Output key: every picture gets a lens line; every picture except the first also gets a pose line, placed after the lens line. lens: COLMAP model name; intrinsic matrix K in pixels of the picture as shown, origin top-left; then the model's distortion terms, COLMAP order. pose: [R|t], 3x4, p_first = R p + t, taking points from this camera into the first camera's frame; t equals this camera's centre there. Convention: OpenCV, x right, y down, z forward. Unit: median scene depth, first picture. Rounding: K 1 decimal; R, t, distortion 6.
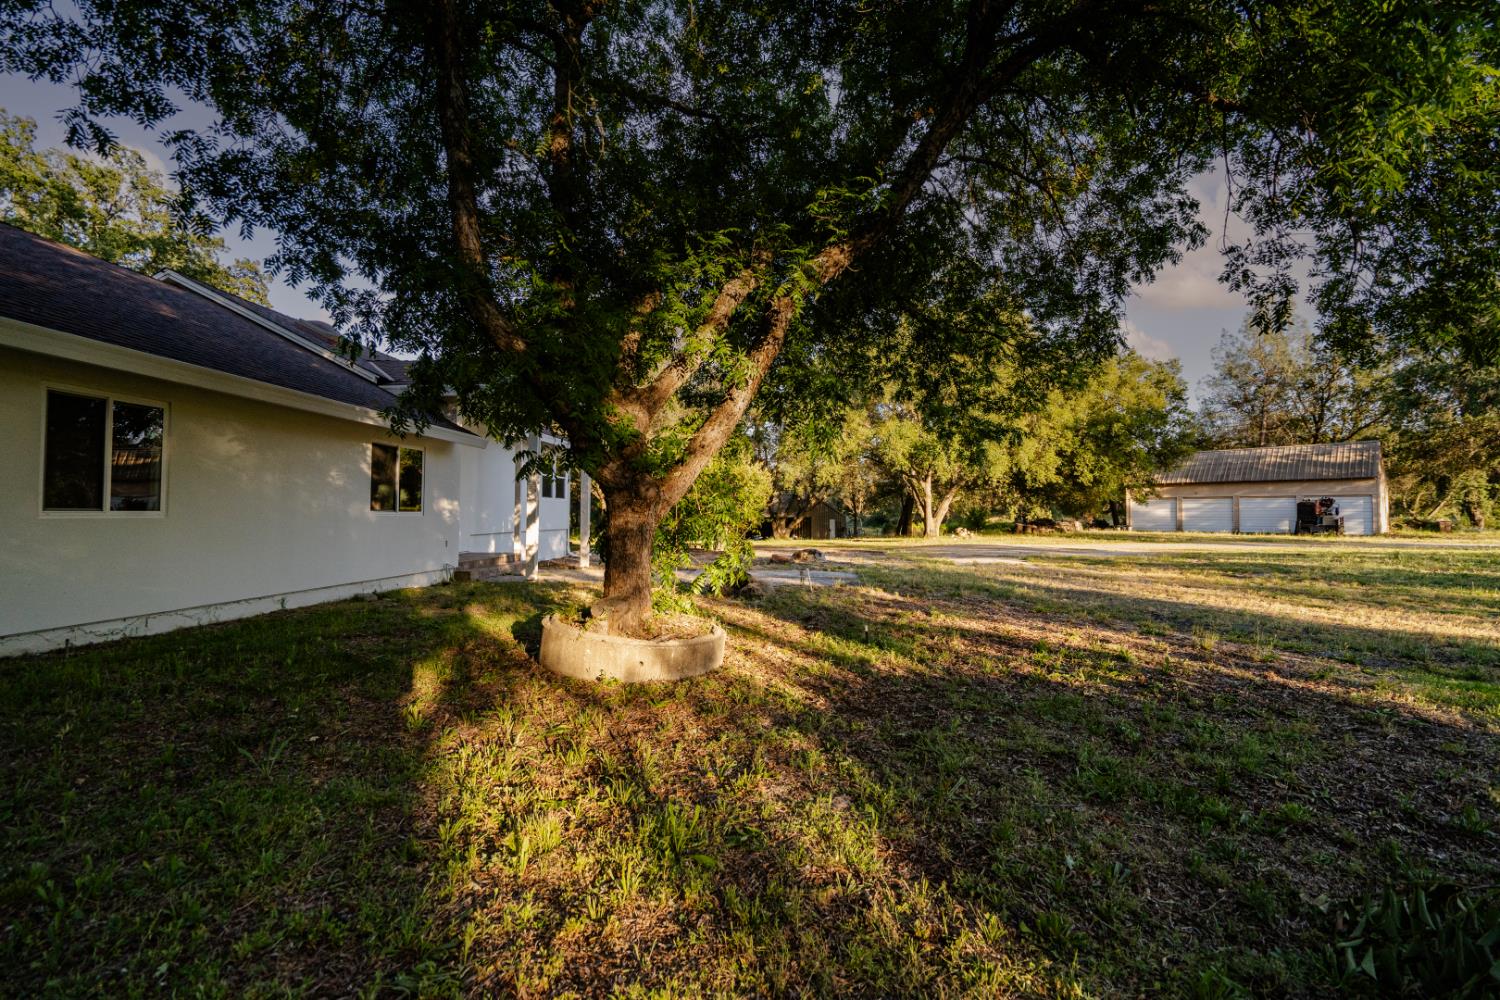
lens RADIAL K [[683.9, 0, 748.4], [0, 683.9, 493.8], [0, 0, 1]] dist [-0.001236, 0.000295]
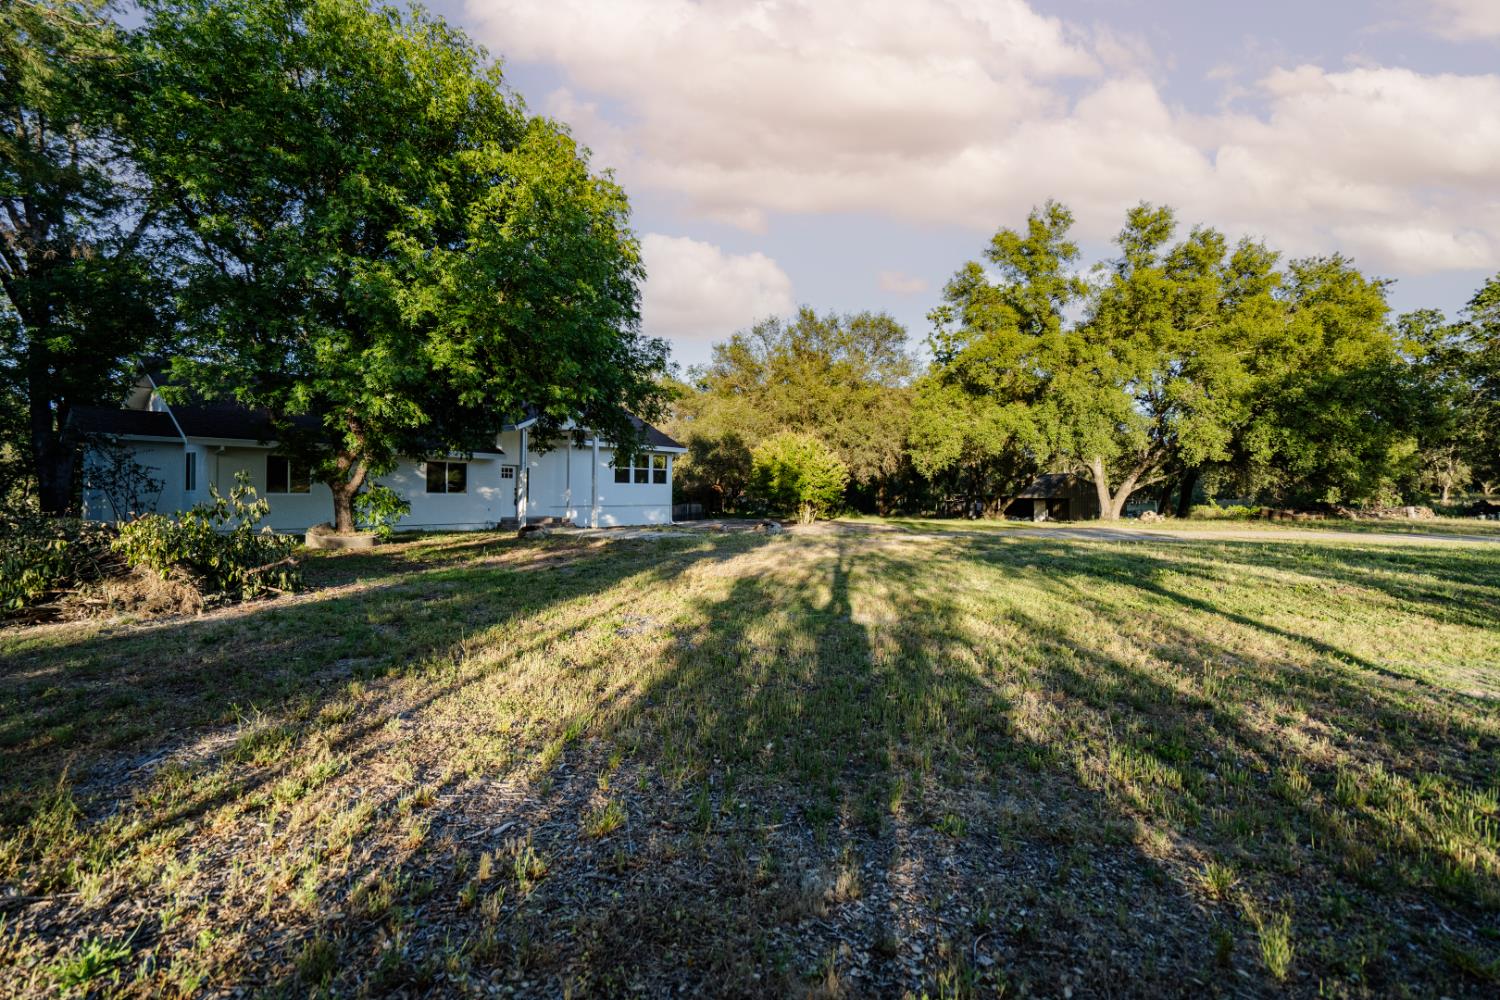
lens RADIAL K [[683.9, 0, 748.4], [0, 683.9, 493.8], [0, 0, 1]] dist [-0.001236, 0.000295]
pose [[0.820227, 0.003724, -0.572027, 0.451927], [0.013354, 0.999582, 0.025655, -0.004346], [0.571883, -0.028682, 0.819834, -0.060014]]
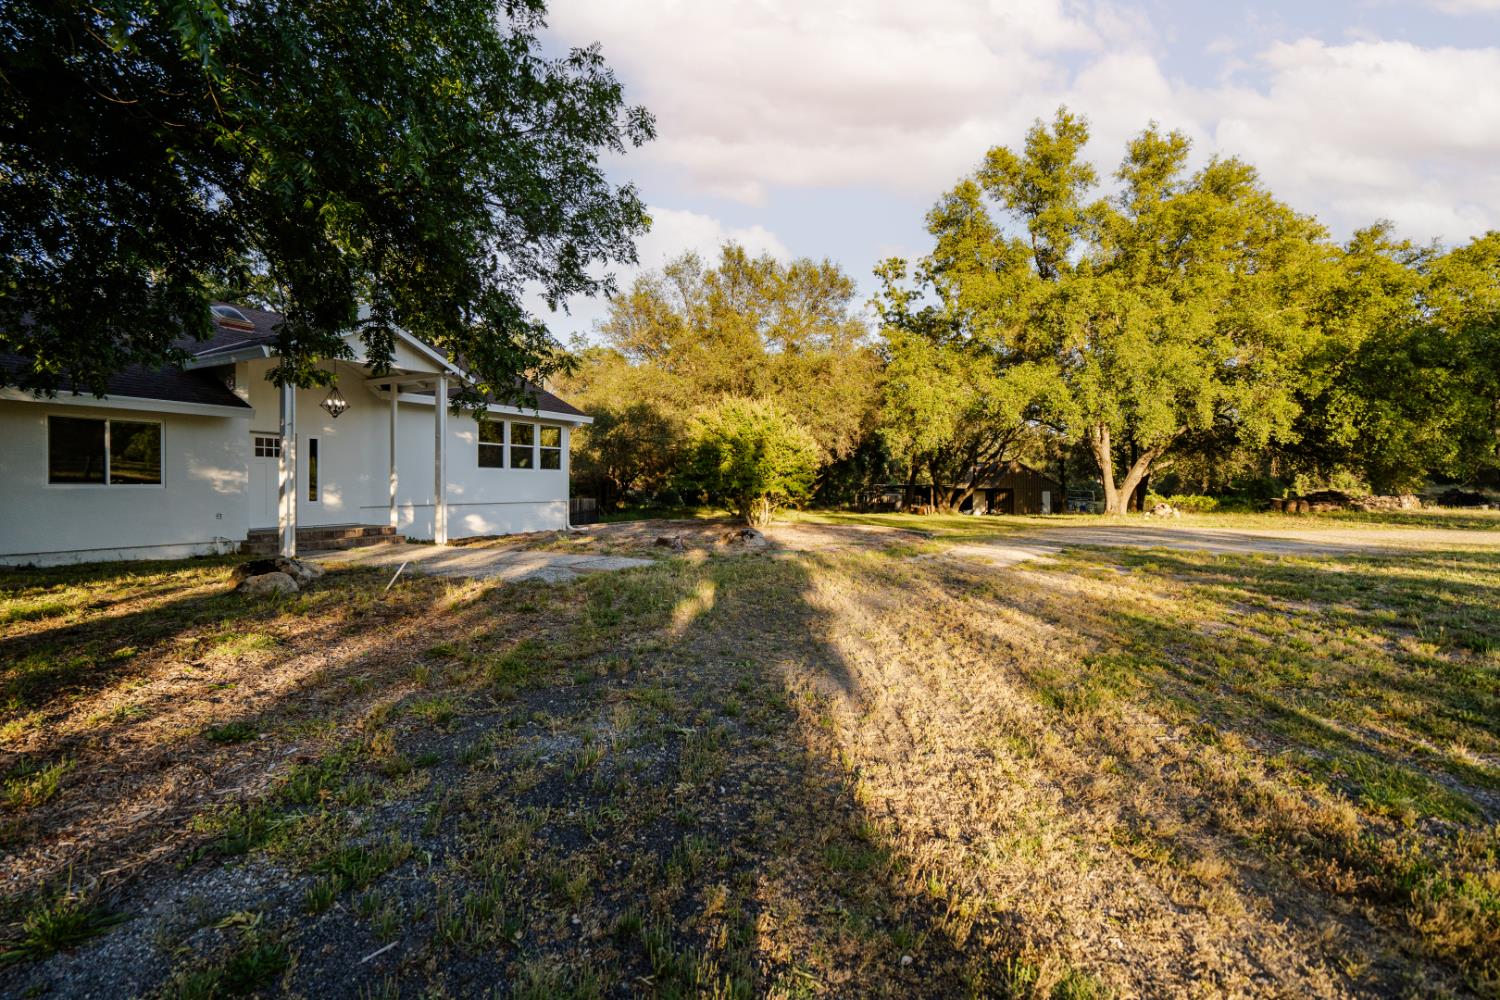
lens RADIAL K [[683.9, 0, 748.4], [0, 683.9, 493.8], [0, 0, 1]] dist [-0.001236, 0.000295]
pose [[0.911689, 0.005694, -0.410842, 0.237305], [0.012061, 0.999102, 0.040612, 0.003296], [0.410705, -0.041981, 0.910801, 0.145232]]
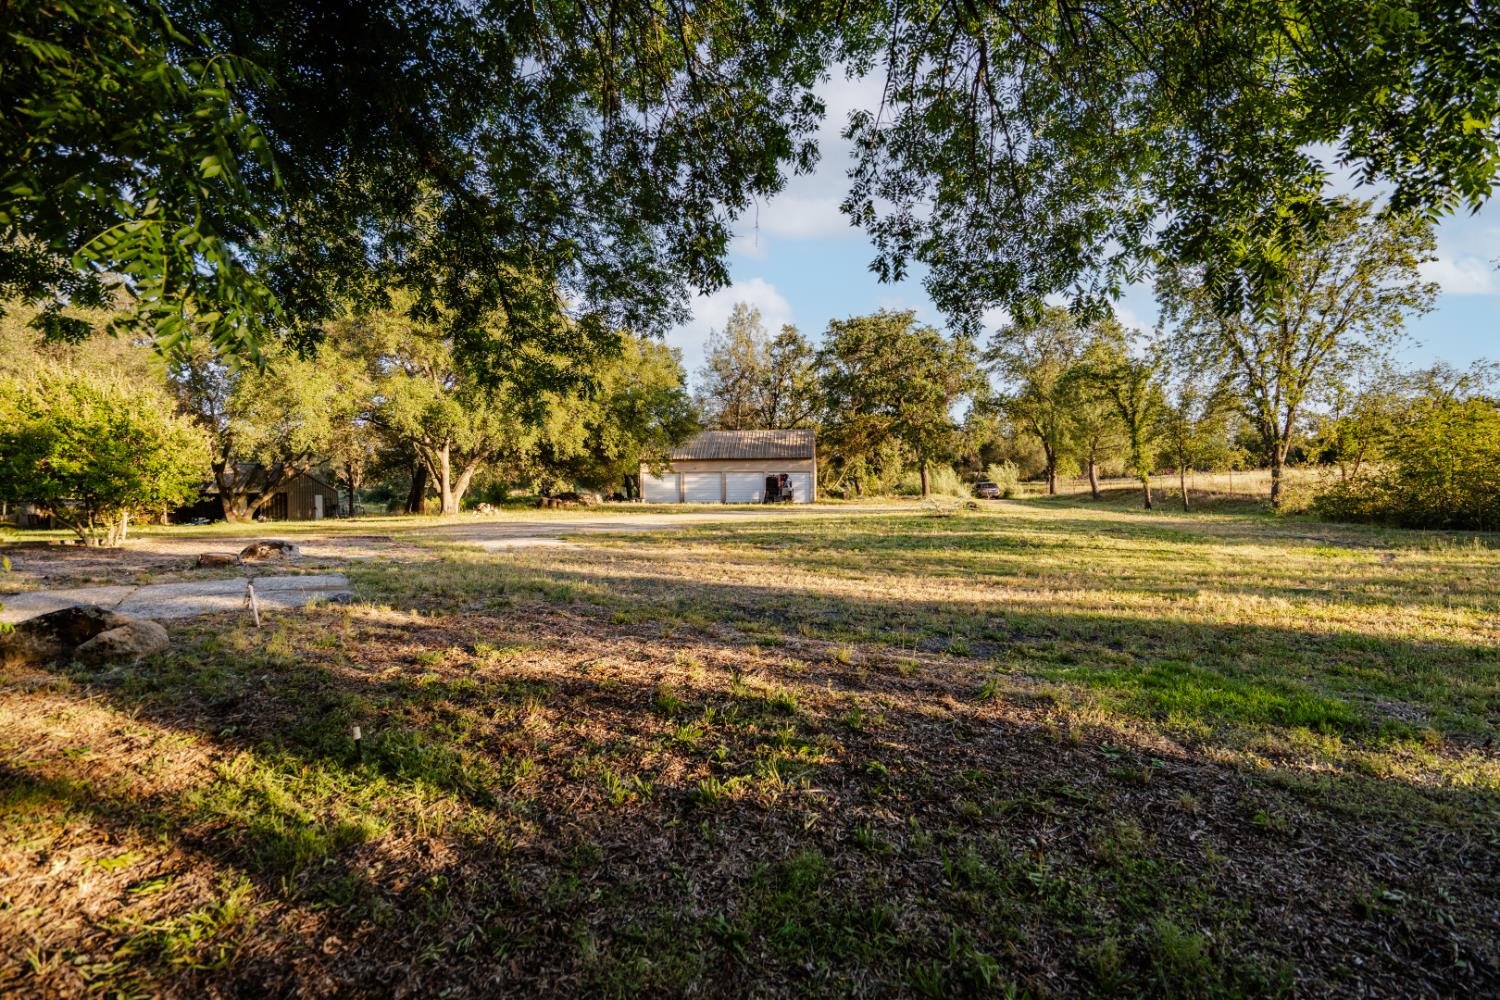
lens RADIAL K [[683.9, 0, 748.4], [0, 683.9, 493.8], [0, 0, 1]] dist [-0.001236, 0.000295]
pose [[0.777579, -0.010430, 0.628699, 0.016532], [-0.014503, 0.999299, 0.034517, 0.000964], [-0.628619, -0.035958, 0.776882, 0.088280]]
